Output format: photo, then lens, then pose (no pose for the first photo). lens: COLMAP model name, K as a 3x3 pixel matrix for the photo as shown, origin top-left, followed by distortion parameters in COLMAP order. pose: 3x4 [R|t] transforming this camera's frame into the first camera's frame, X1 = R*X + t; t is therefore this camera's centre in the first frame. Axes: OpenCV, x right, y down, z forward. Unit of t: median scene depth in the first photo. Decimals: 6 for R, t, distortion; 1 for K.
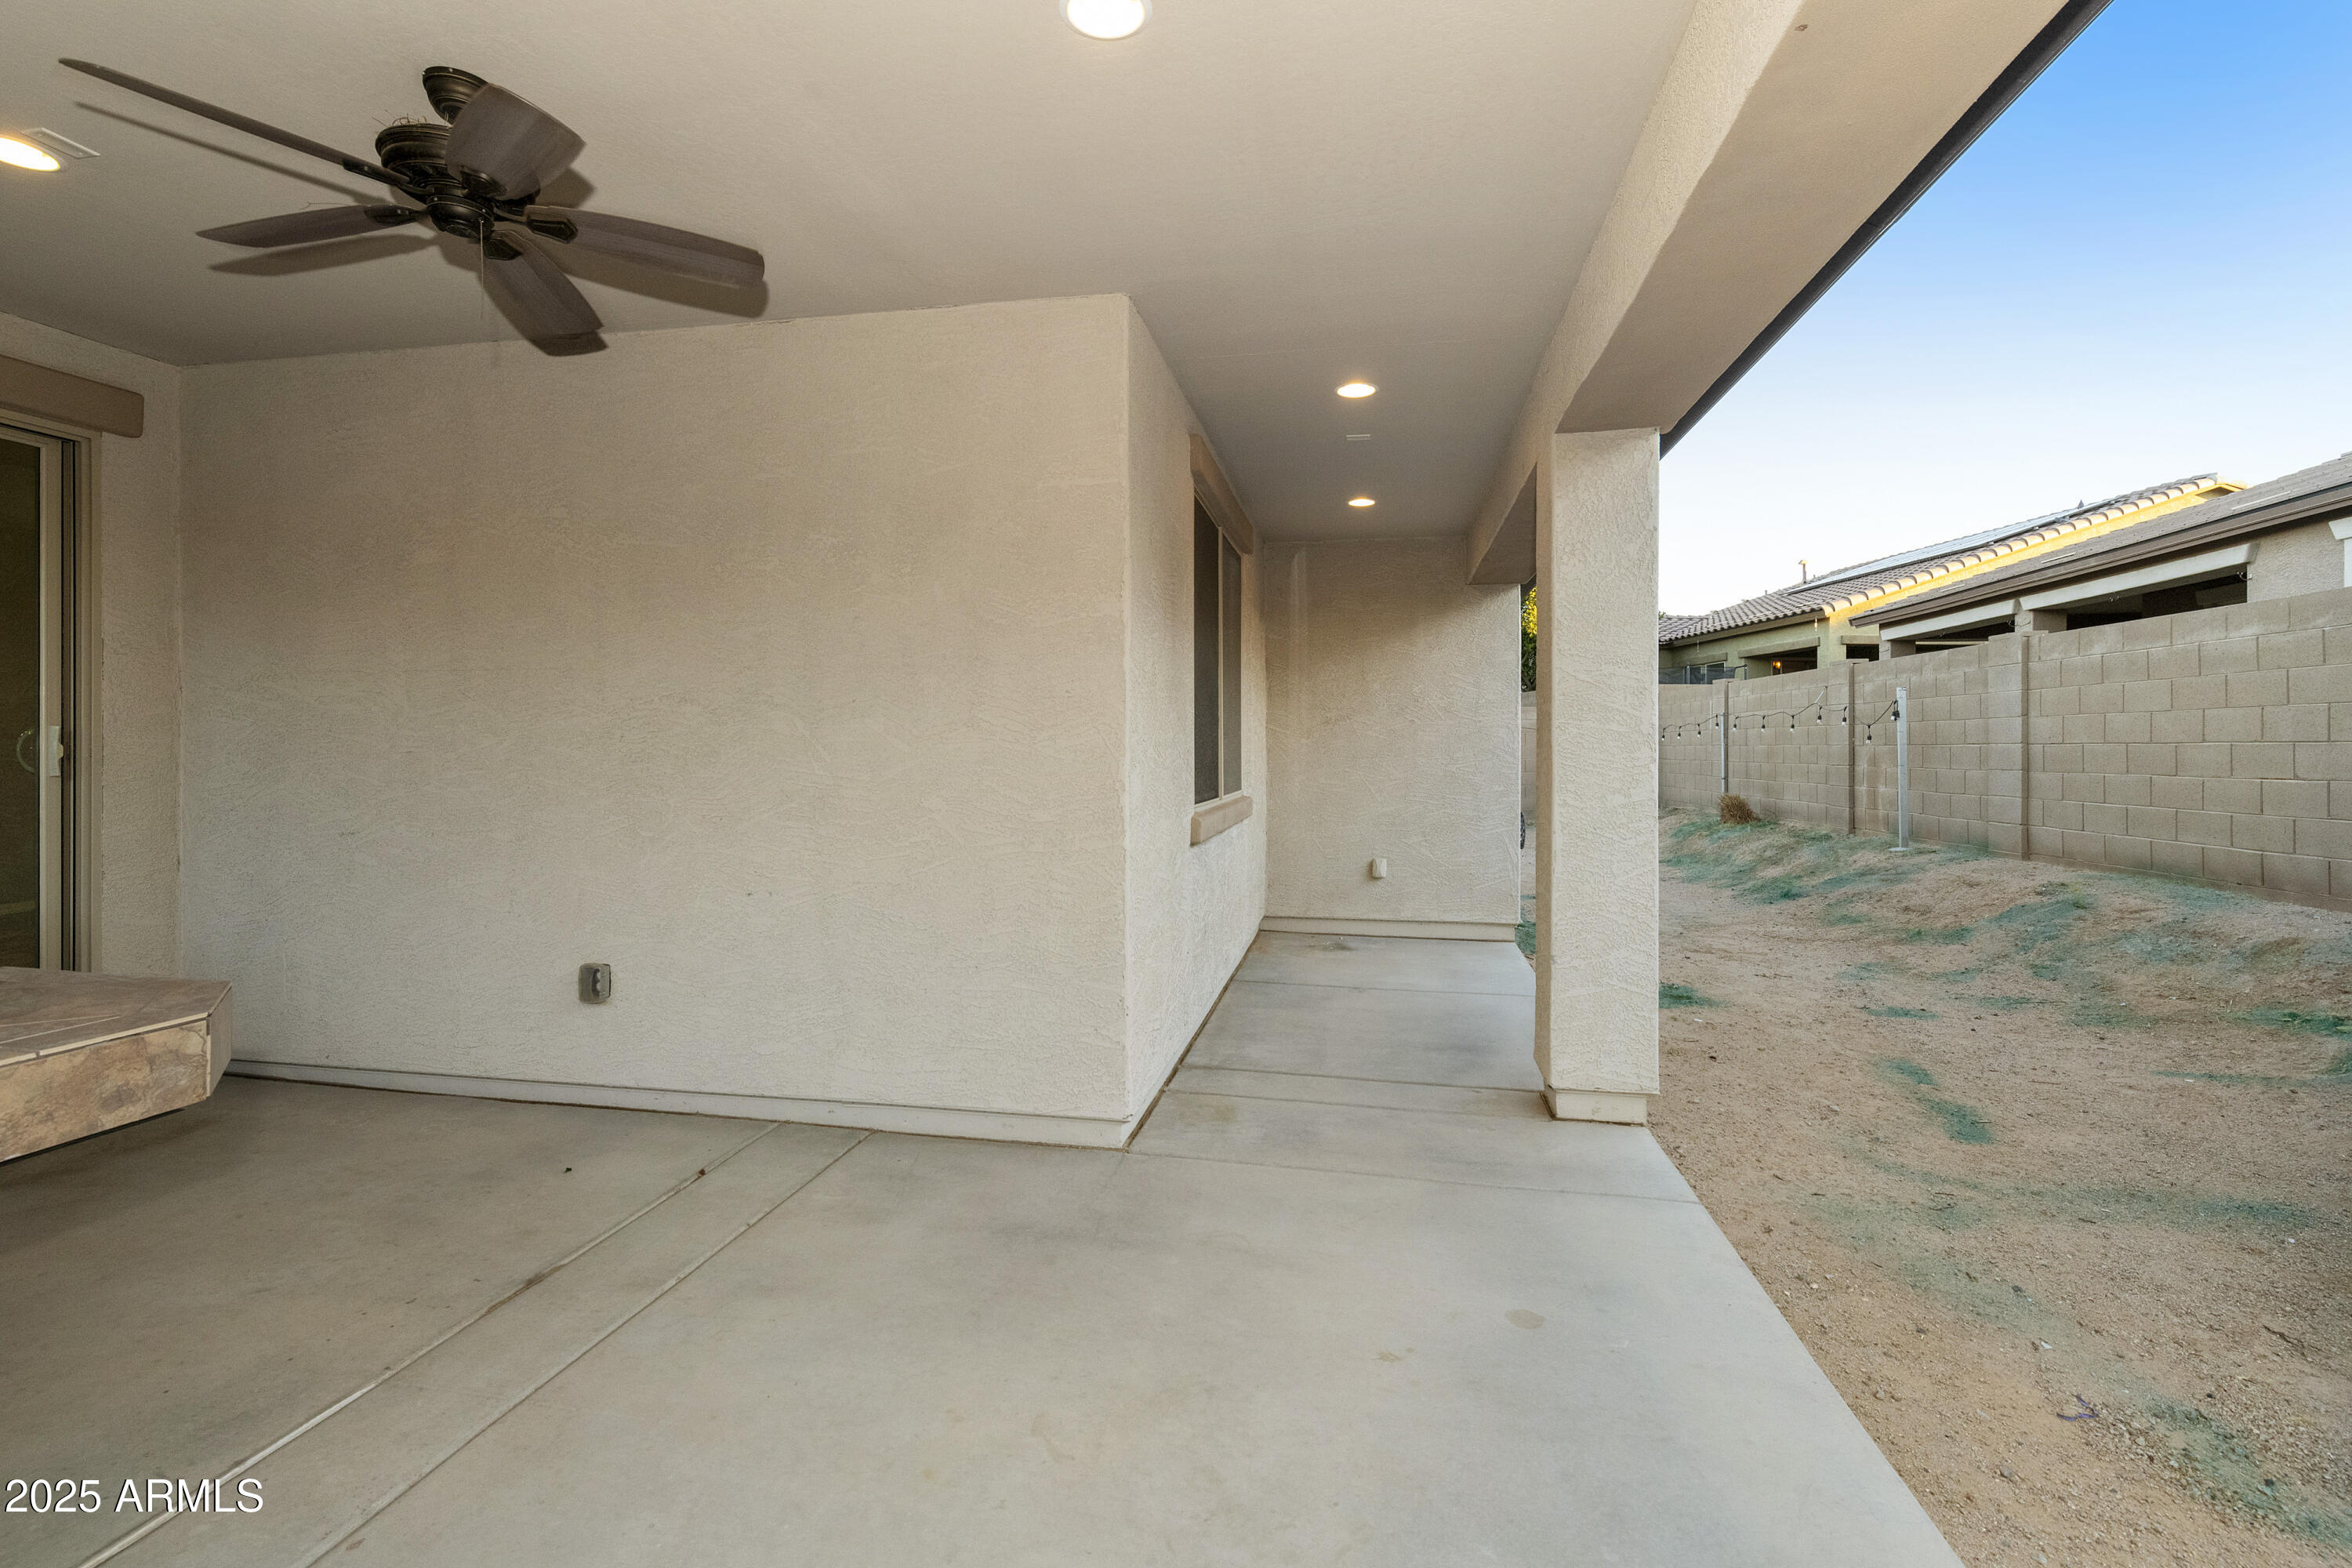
lens RADIAL K [[1020.6, 0, 1173.5], [0, 1020.6, 759.1], [0, 0, 1]] dist [0.003557, -0.001702]
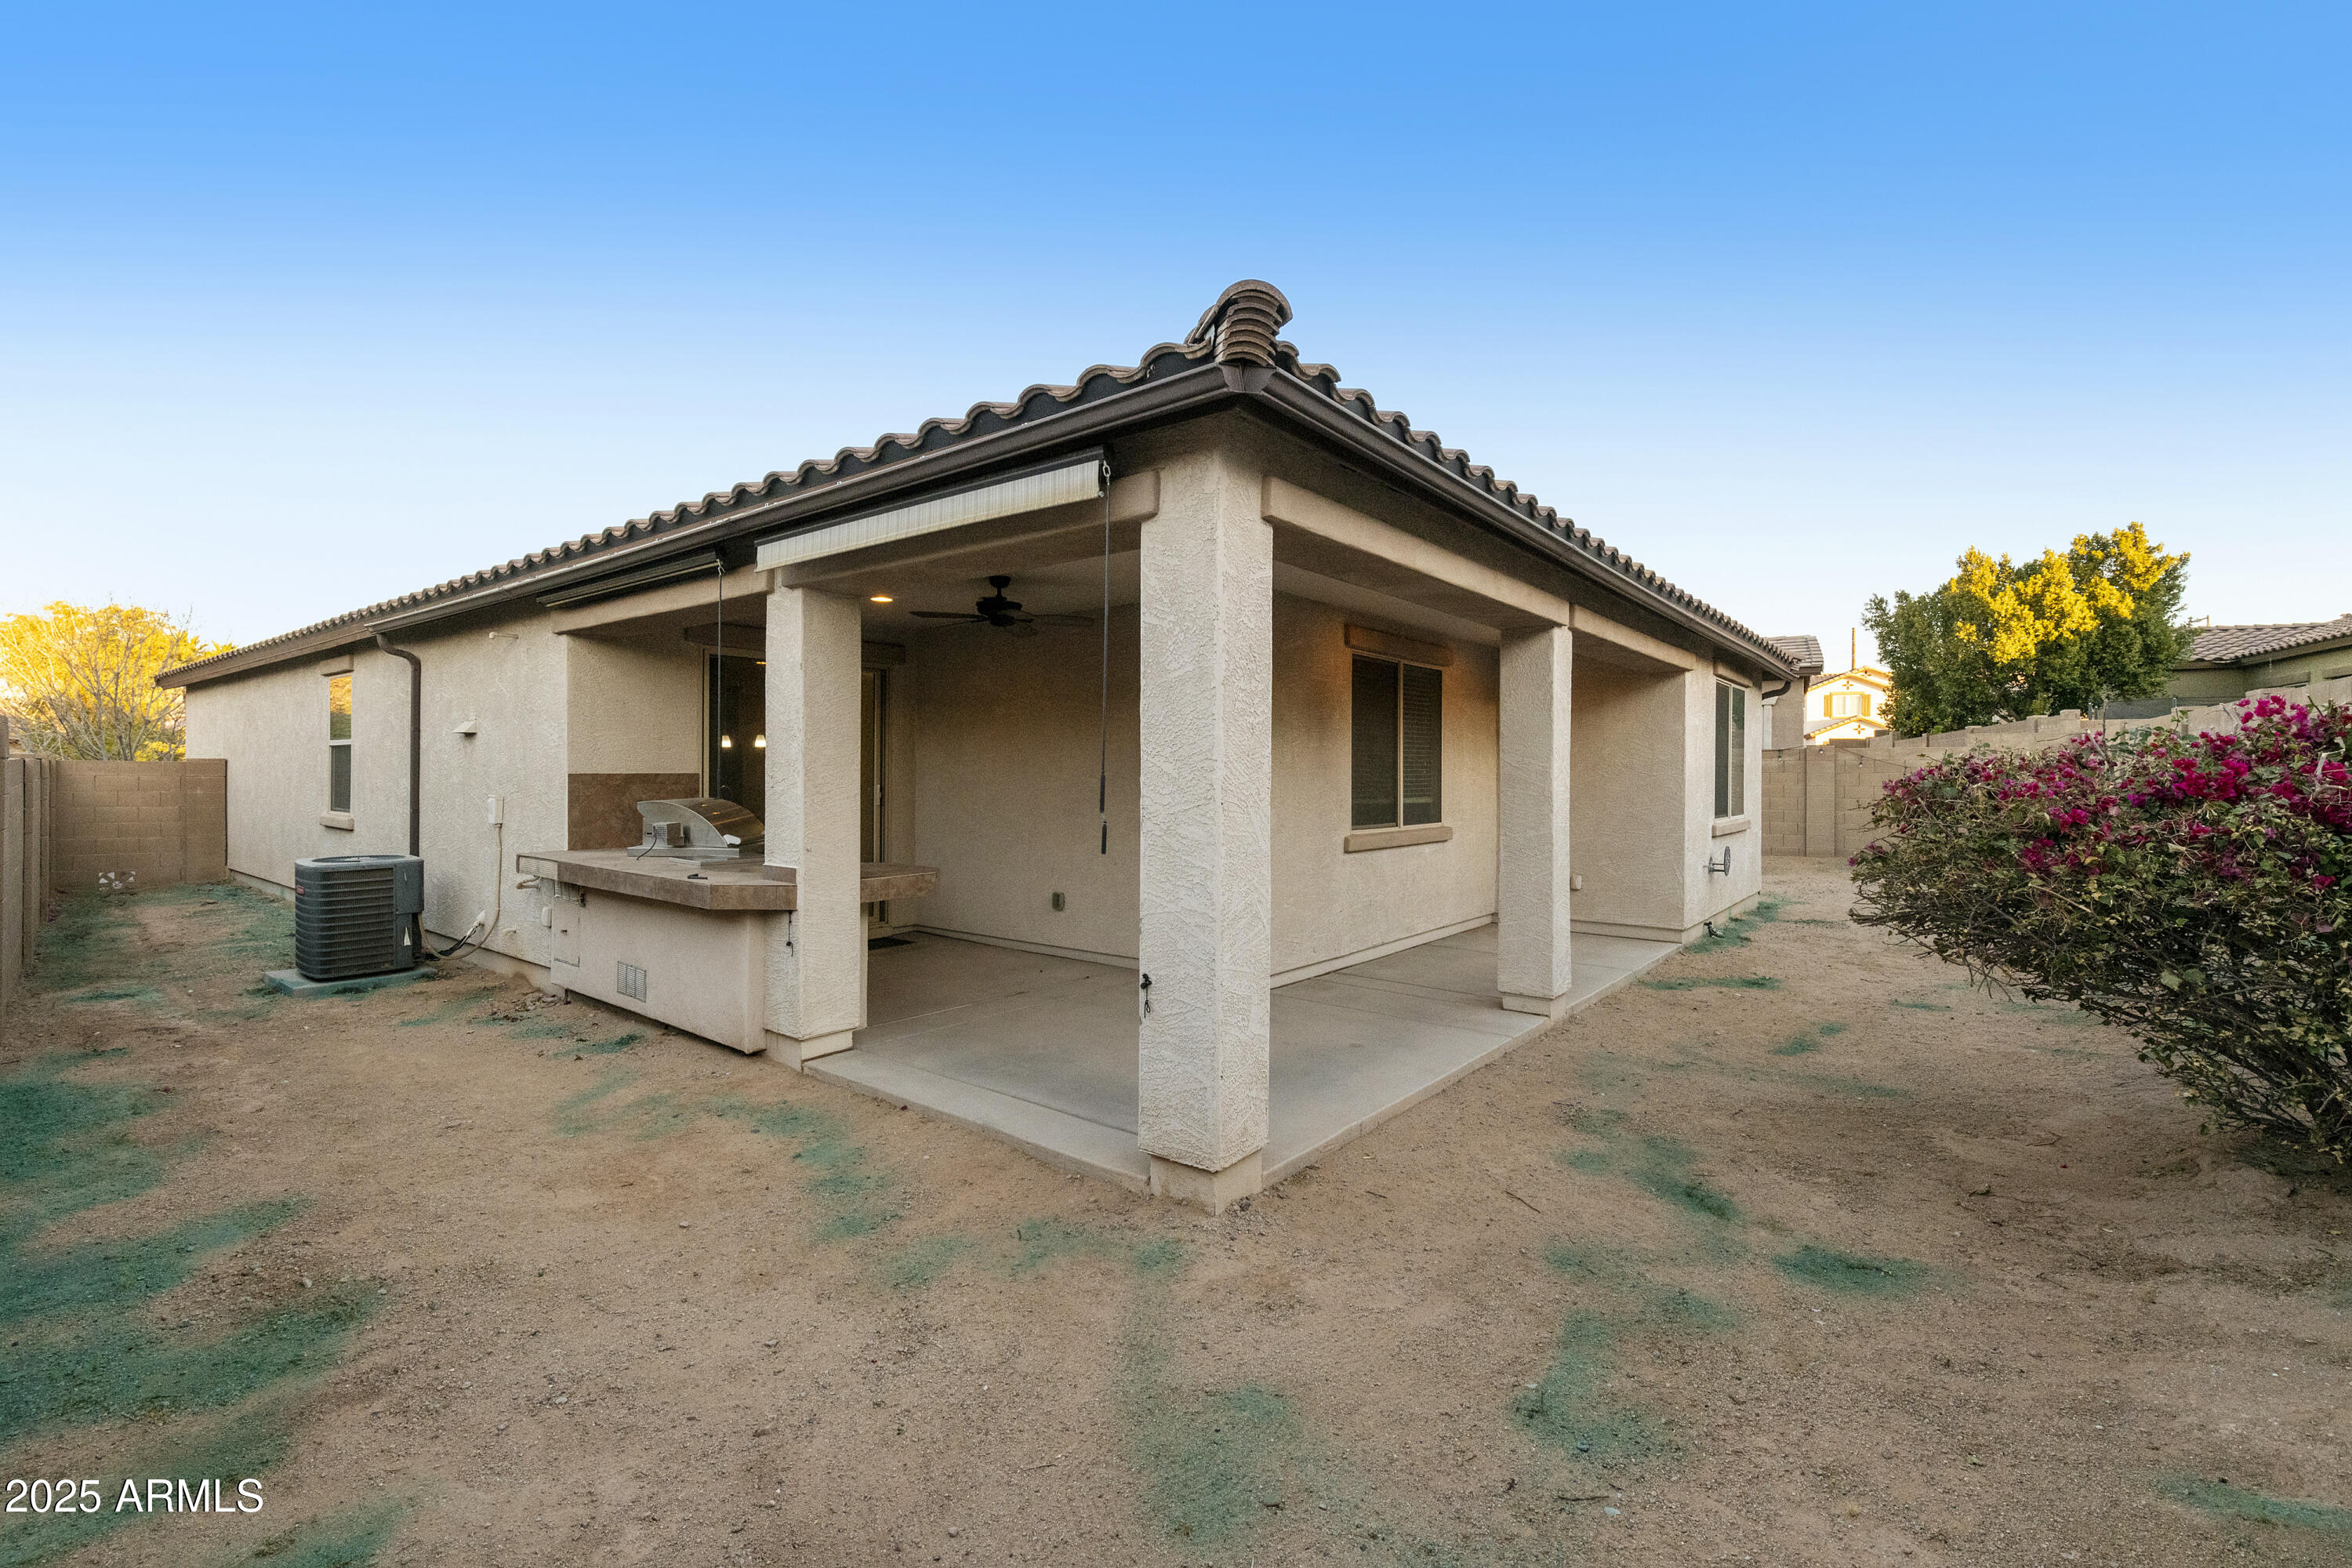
lens RADIAL K [[1020.6, 0, 1186.0], [0, 1020.6, 776.0], [0, 0, 1]] dist [0.003557, -0.001702]
pose [[0.887516, 0.003383, -0.460764, 0.744205], [-0.005900, 0.999975, -0.004022, -0.050784], [0.460739, 0.006288, 0.887513, -0.896978]]
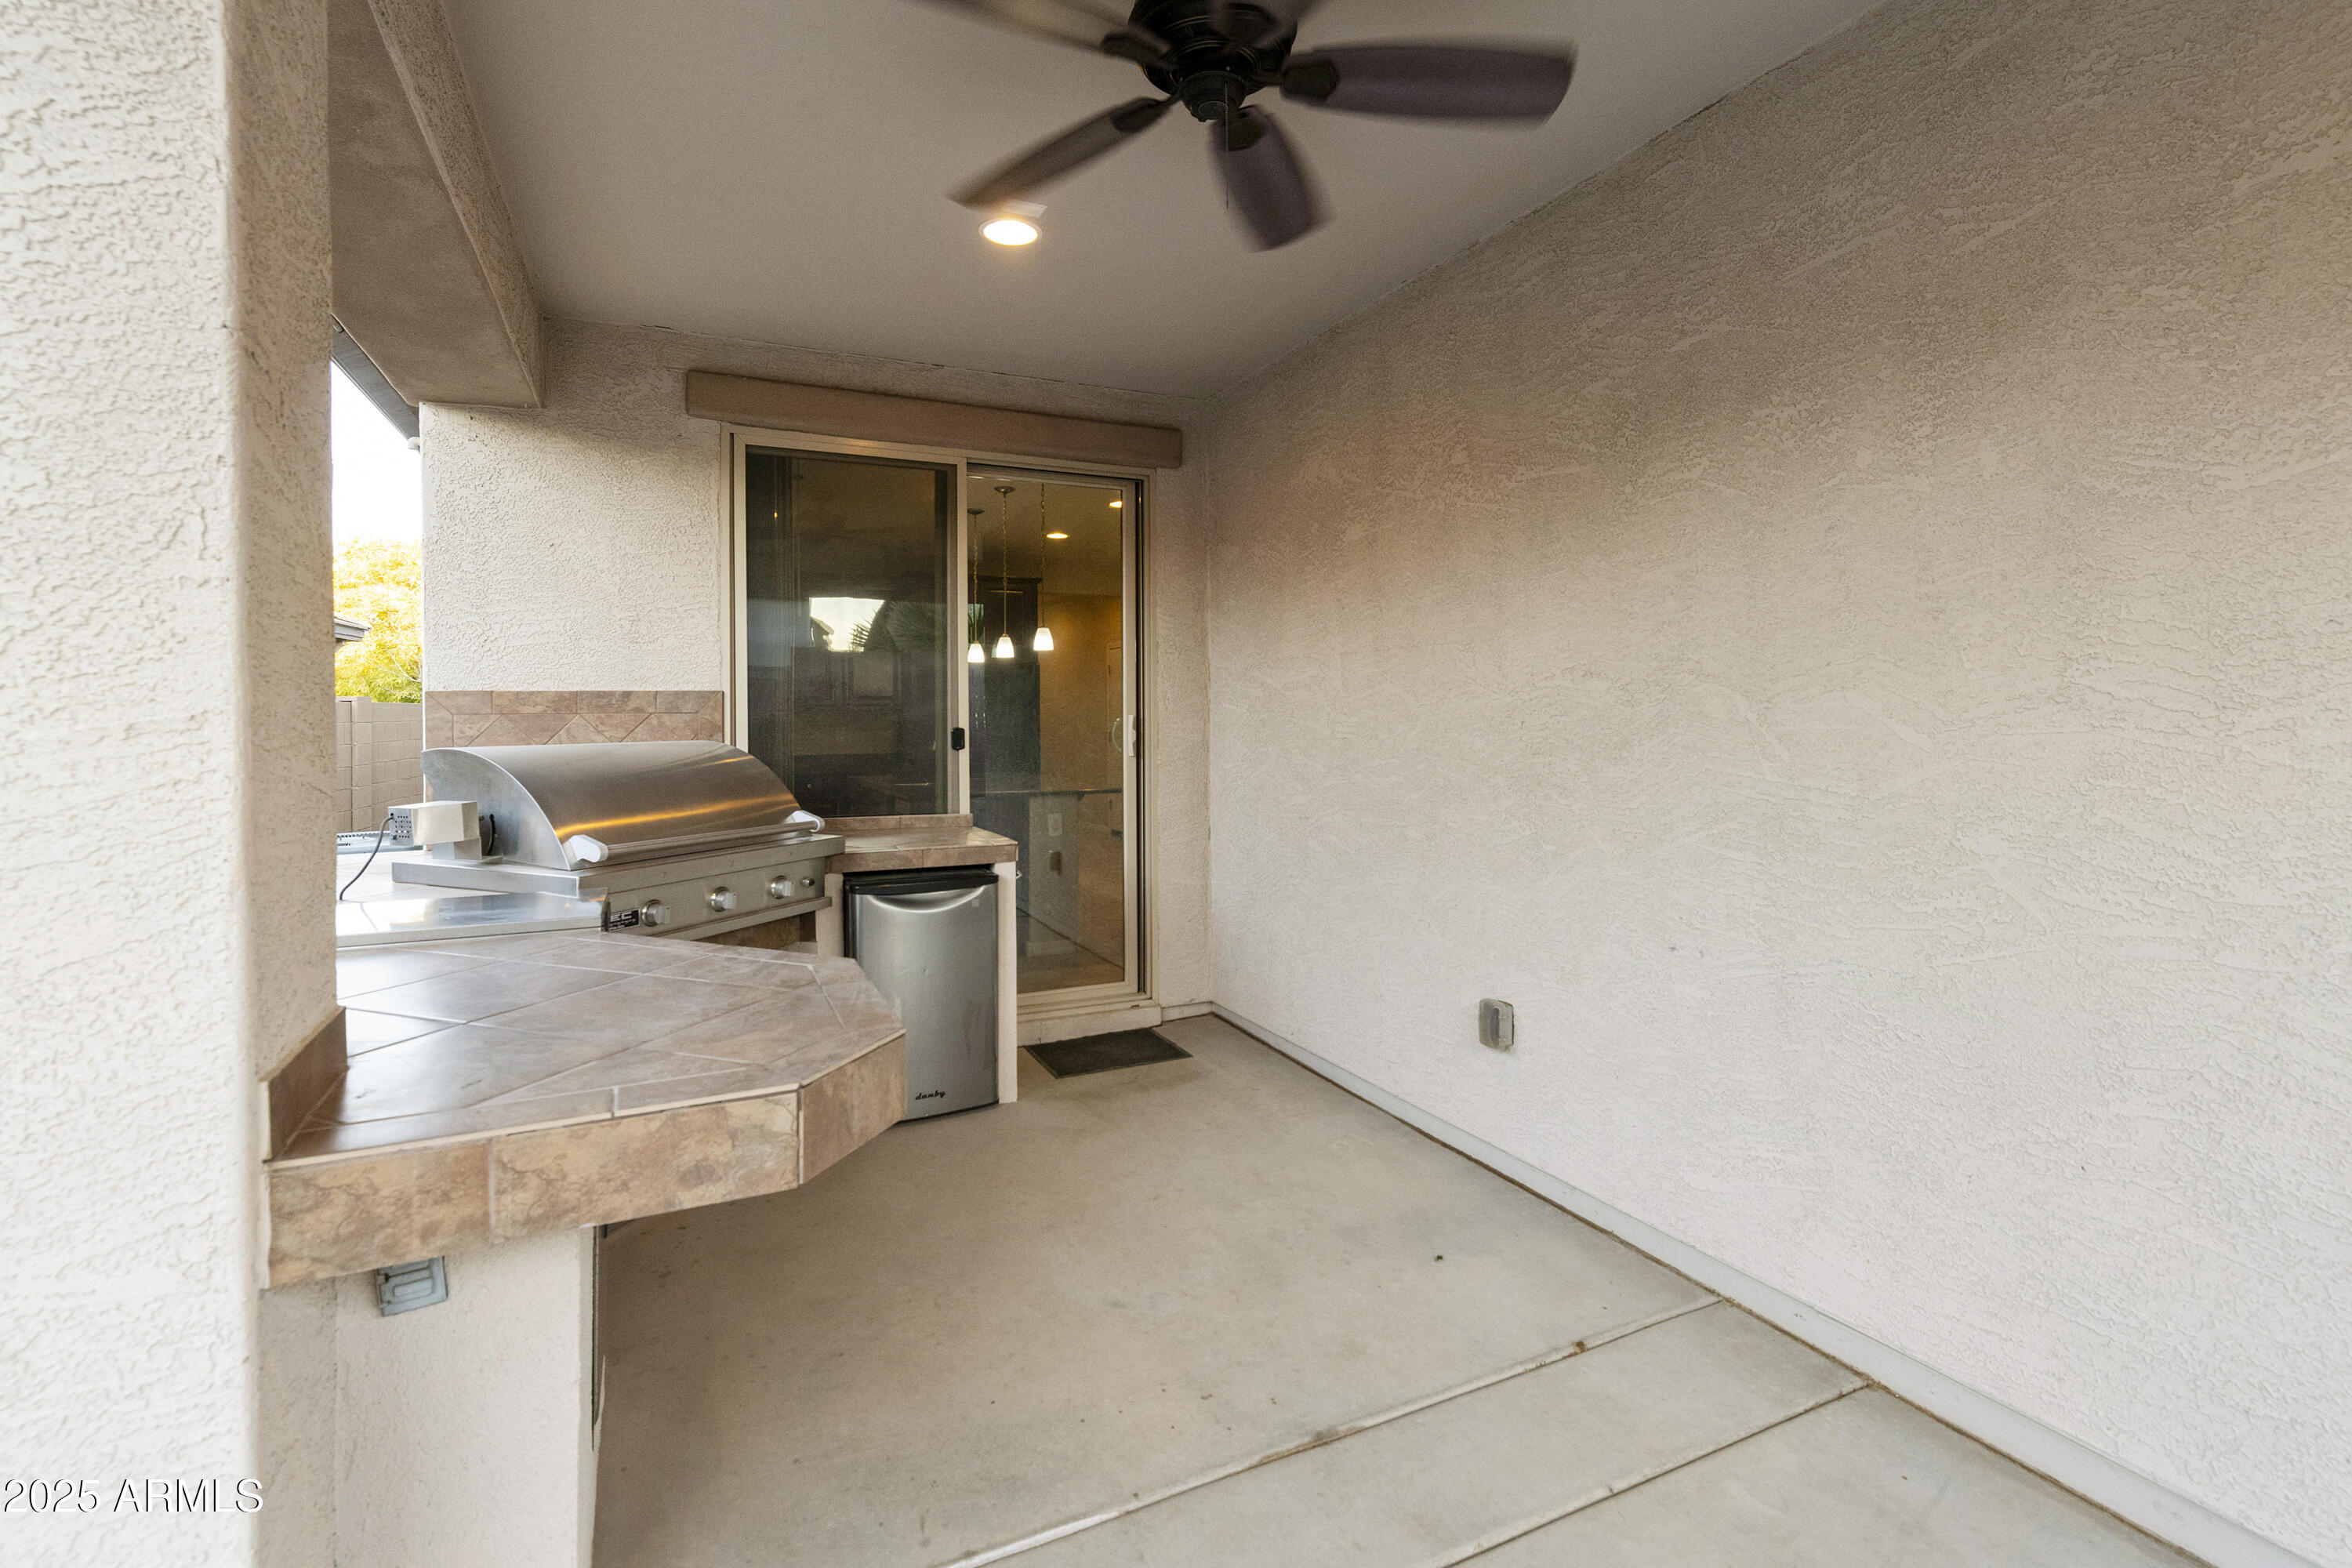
lens RADIAL K [[1077.5, 0, 1177.9], [0, 1077.5, 714.4], [0, 0, 1]] dist [0.000069, -0.000340]
pose [[0.588000, -0.008999, -0.808811, -0.018943], [-0.001304, 0.999926, -0.012073, -0.018187], [0.808860, 0.008153, 0.587945, 0.299672]]
